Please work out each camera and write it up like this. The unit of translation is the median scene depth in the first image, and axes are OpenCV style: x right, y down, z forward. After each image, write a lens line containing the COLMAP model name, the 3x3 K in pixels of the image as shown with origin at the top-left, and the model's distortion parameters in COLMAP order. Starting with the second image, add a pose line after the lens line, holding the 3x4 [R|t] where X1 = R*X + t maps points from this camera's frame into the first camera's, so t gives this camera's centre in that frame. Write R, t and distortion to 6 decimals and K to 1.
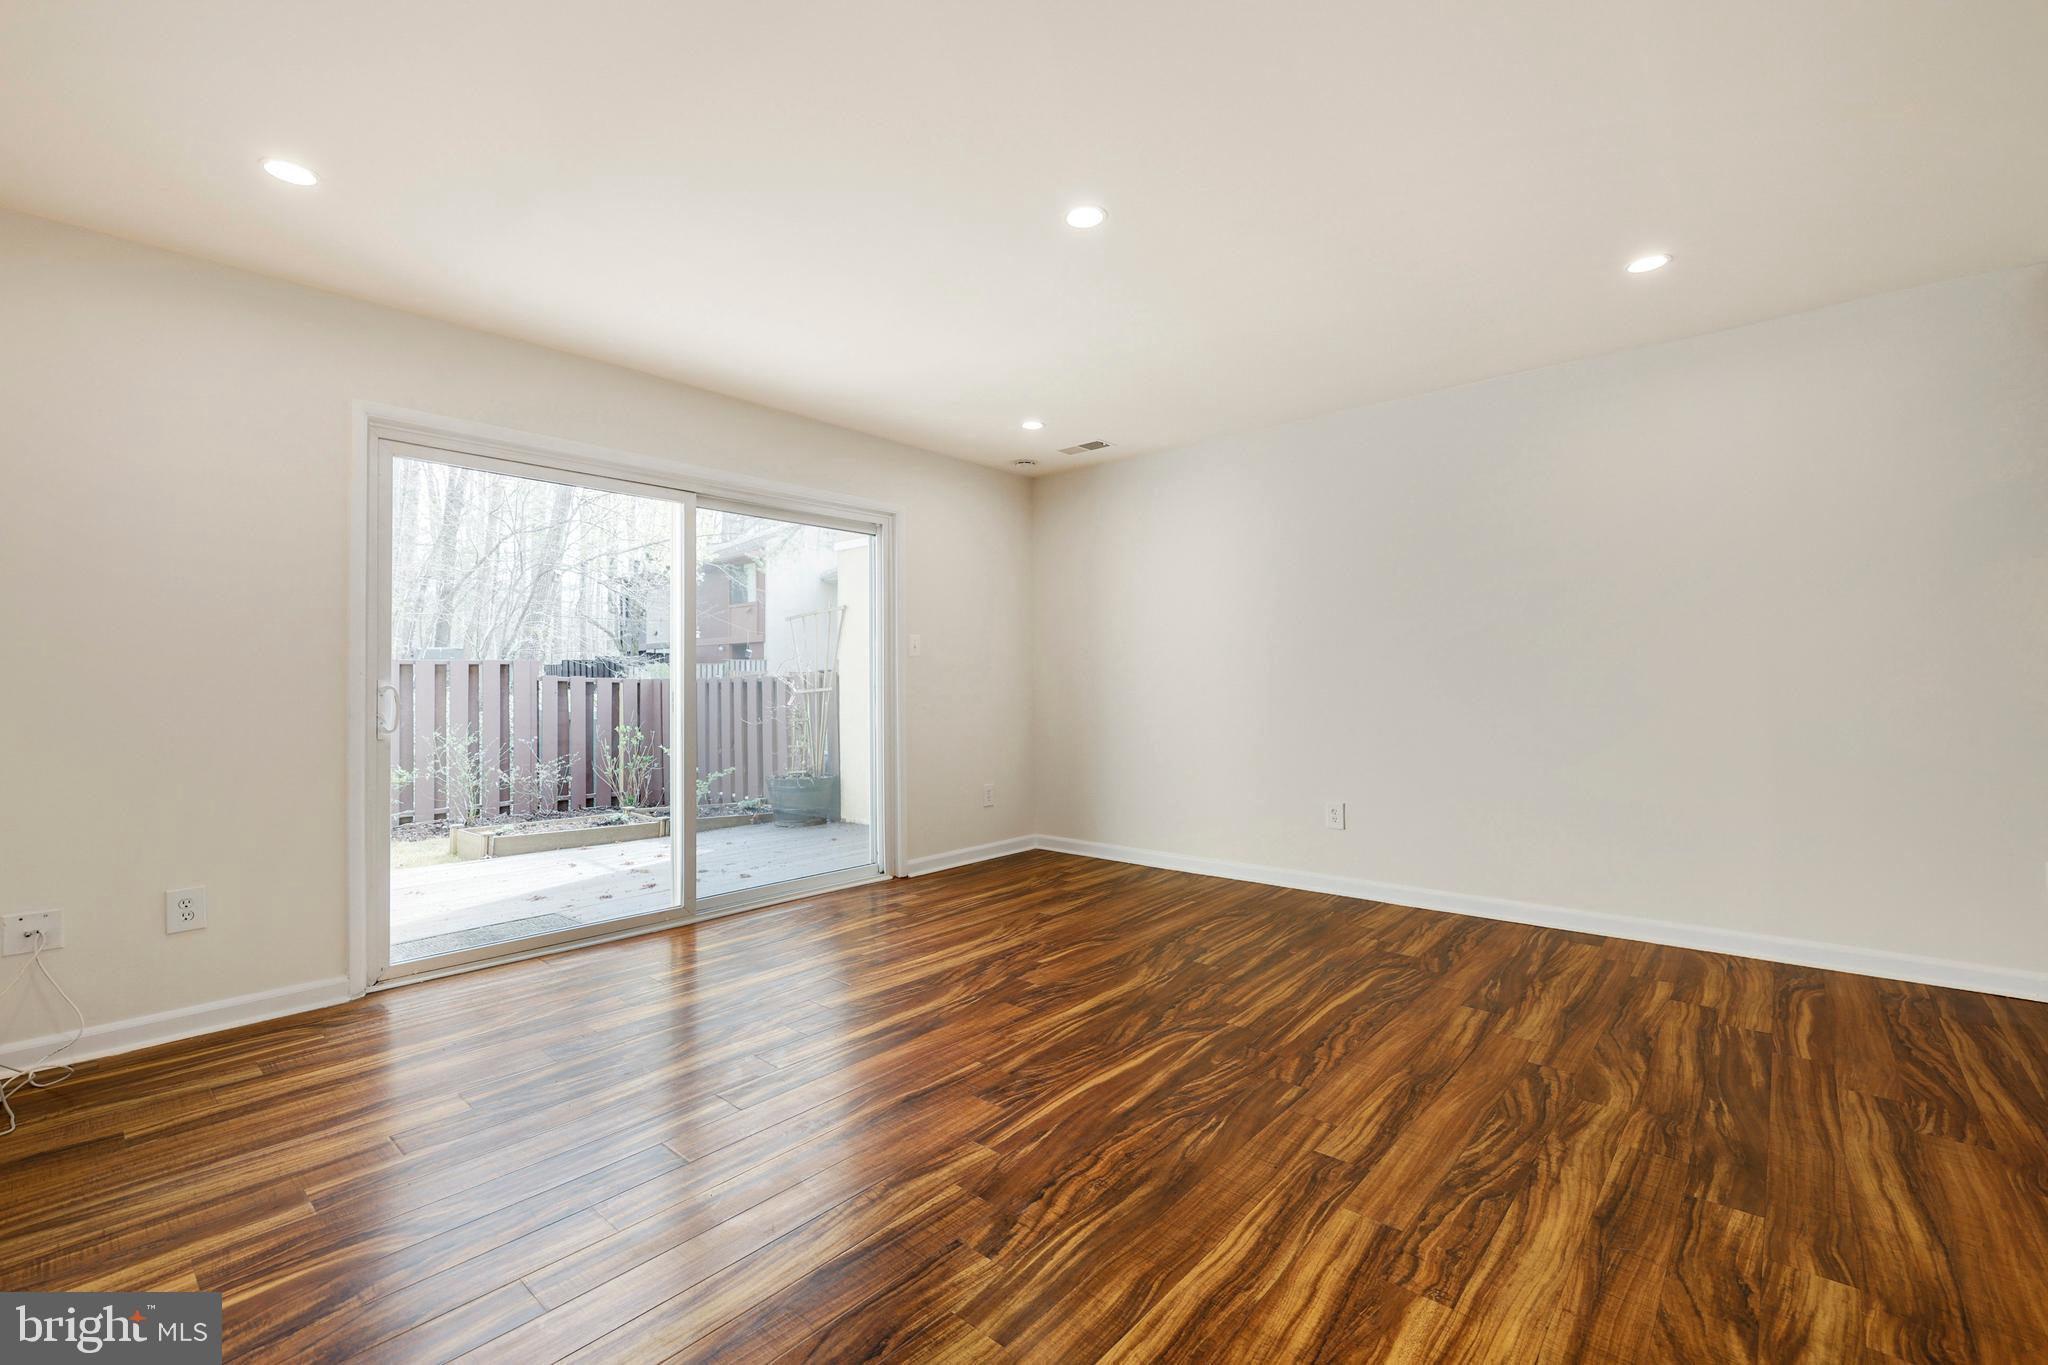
lens RADIAL K [[877.2, 0, 1027.6], [0, 877.2, 677.6], [0, 0, 1]] dist [0.003596, 0.000094]
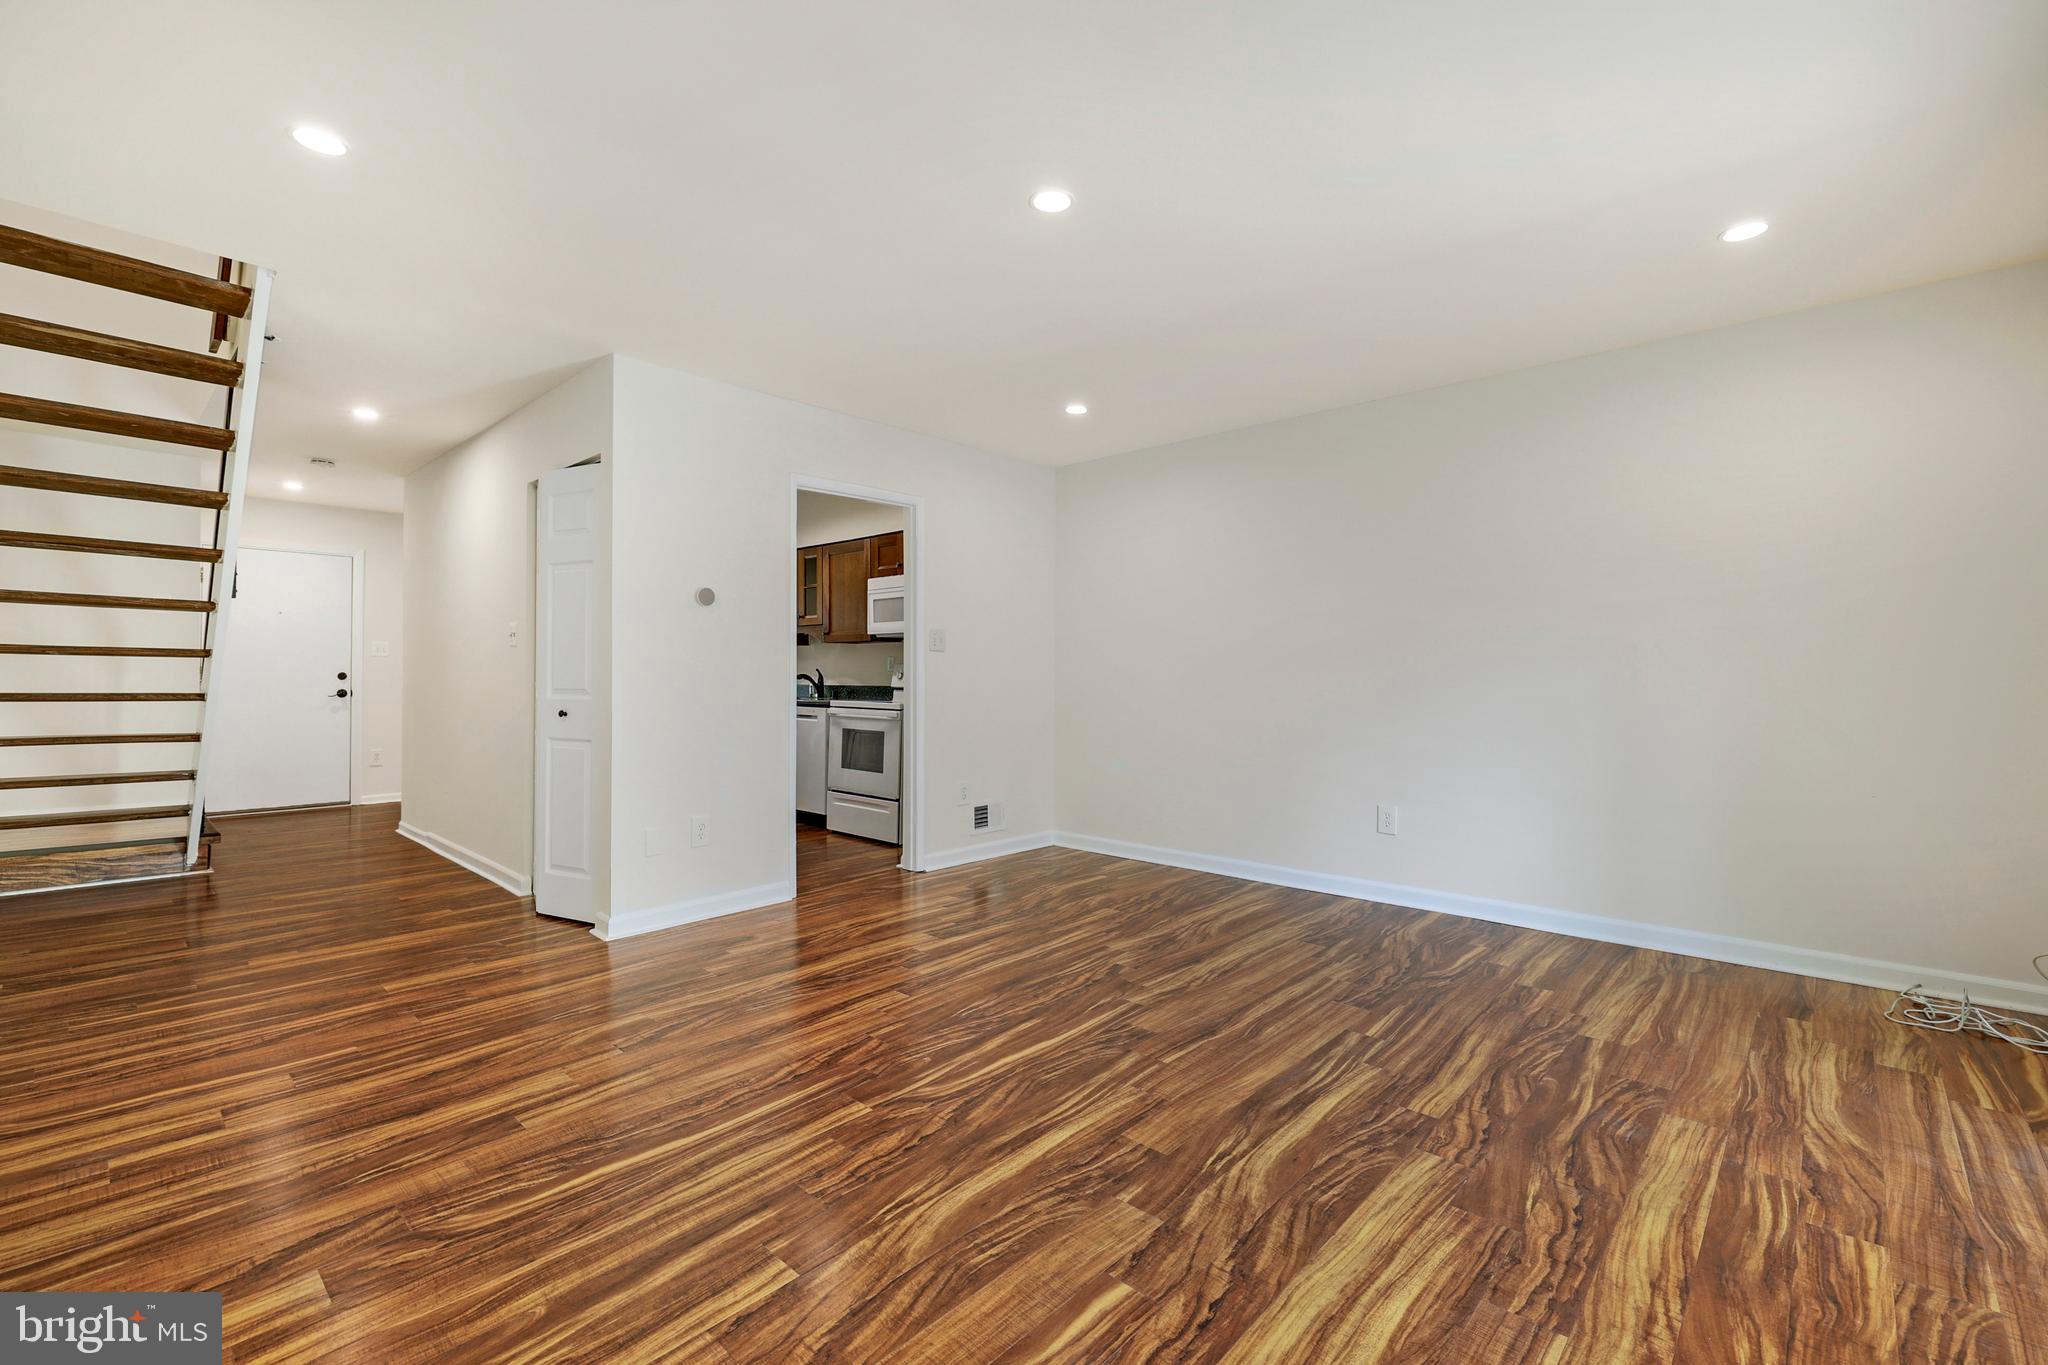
lens RADIAL K [[877.2, 0, 1008.4], [0, 877.2, 676.3], [0, 0, 1]] dist [0.003596, 0.000094]
pose [[-0.998951, 0.004784, 0.045551, 0.070271], [0.004483, 0.999967, -0.006724, 0.008892], [-0.045582, -0.006513, -0.998939, 1.915638]]
